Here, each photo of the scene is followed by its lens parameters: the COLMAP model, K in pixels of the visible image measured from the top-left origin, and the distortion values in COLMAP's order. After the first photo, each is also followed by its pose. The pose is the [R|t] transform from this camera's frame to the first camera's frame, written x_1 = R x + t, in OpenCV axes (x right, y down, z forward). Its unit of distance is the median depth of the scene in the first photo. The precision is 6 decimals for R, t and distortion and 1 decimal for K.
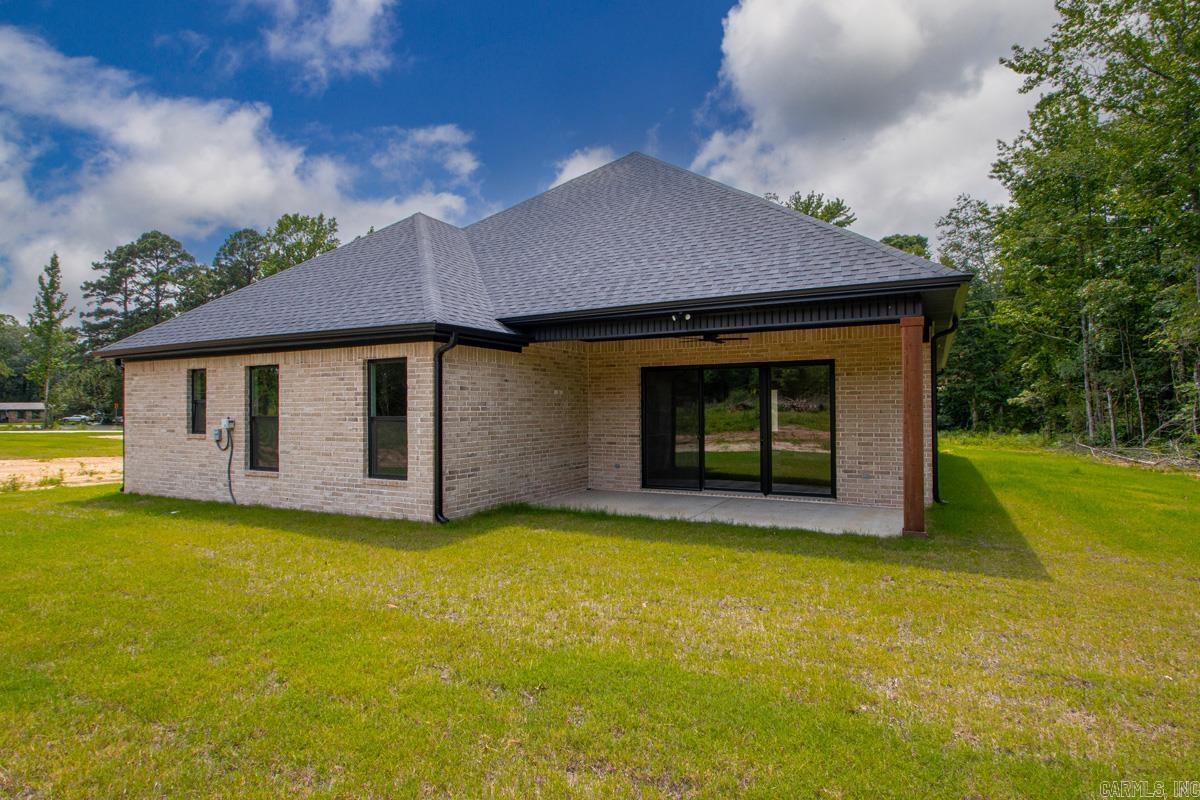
lens RADIAL K [[649.9, 0, 597.6], [0, 649.9, 399.1], [0, 0, 1]] dist [0.001660, 0.000490]
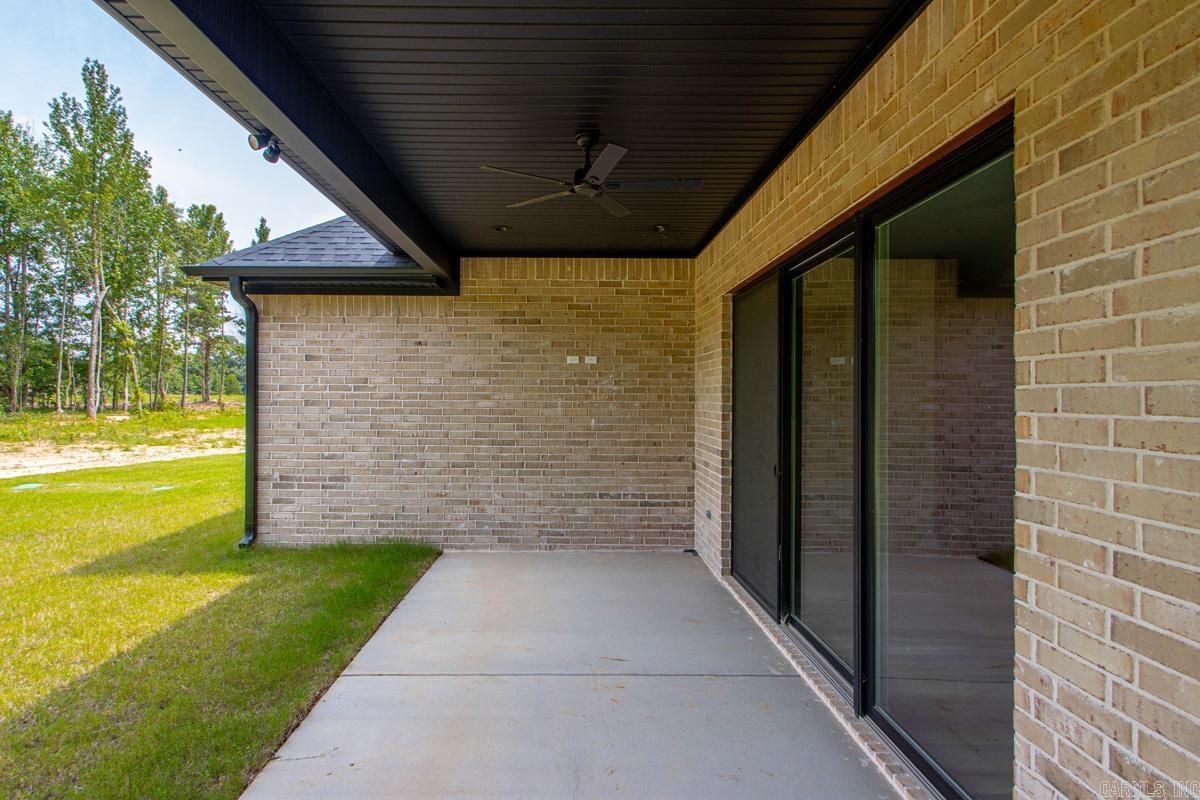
lens RADIAL K [[649.9, 0, 597.1], [0, 649.9, 396.6], [0, 0, 1]] dist [0.001660, 0.000490]
pose [[0.468981, 0.007058, -0.883180, 0.472338], [0.003402, 0.999946, 0.009797, 0.016234], [0.883202, -0.007599, 0.468932, 0.828742]]
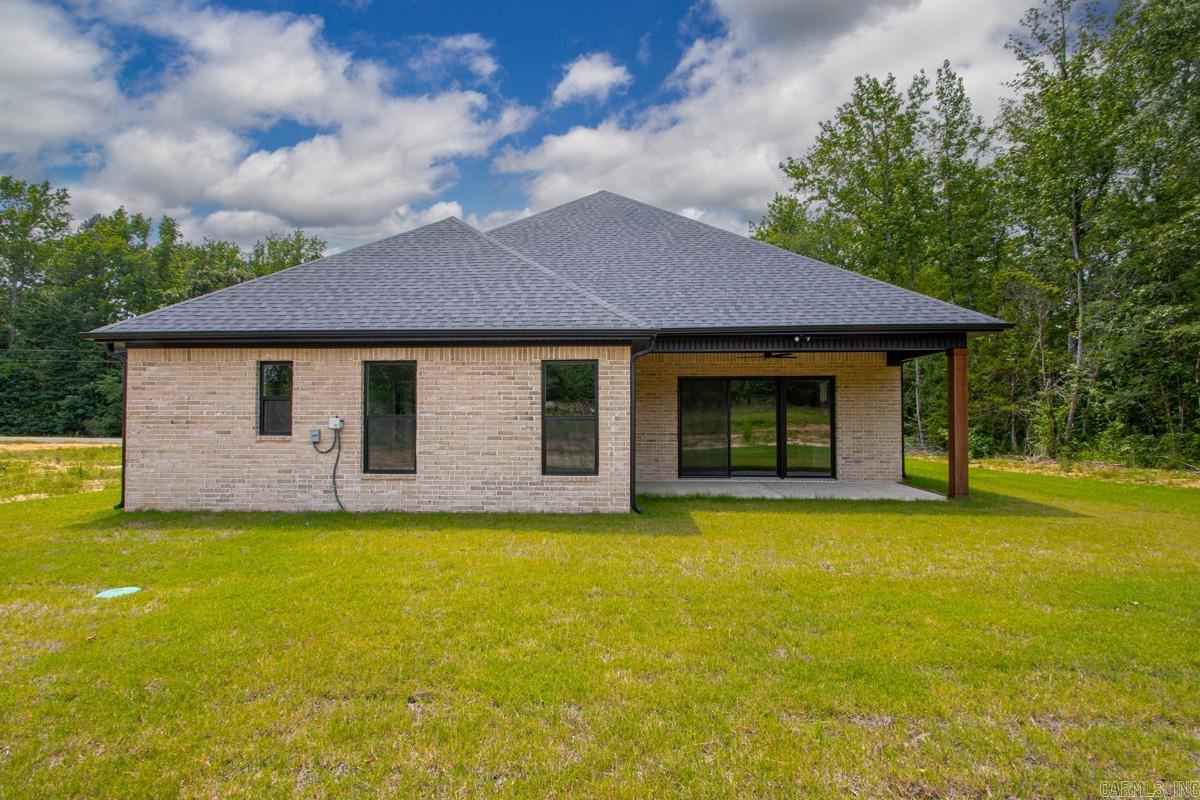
lens RADIAL K [[568.6, 0, 599.1], [0, 568.6, 408.7], [0, 0, 1]] dist [0.010321, 0.000052]
pose [[0.905994, 0.011344, 0.423139, -0.592772], [-0.012208, 0.999925, -0.000670, 0.014003], [-0.423115, -0.004559, 0.906064, 0.134171]]
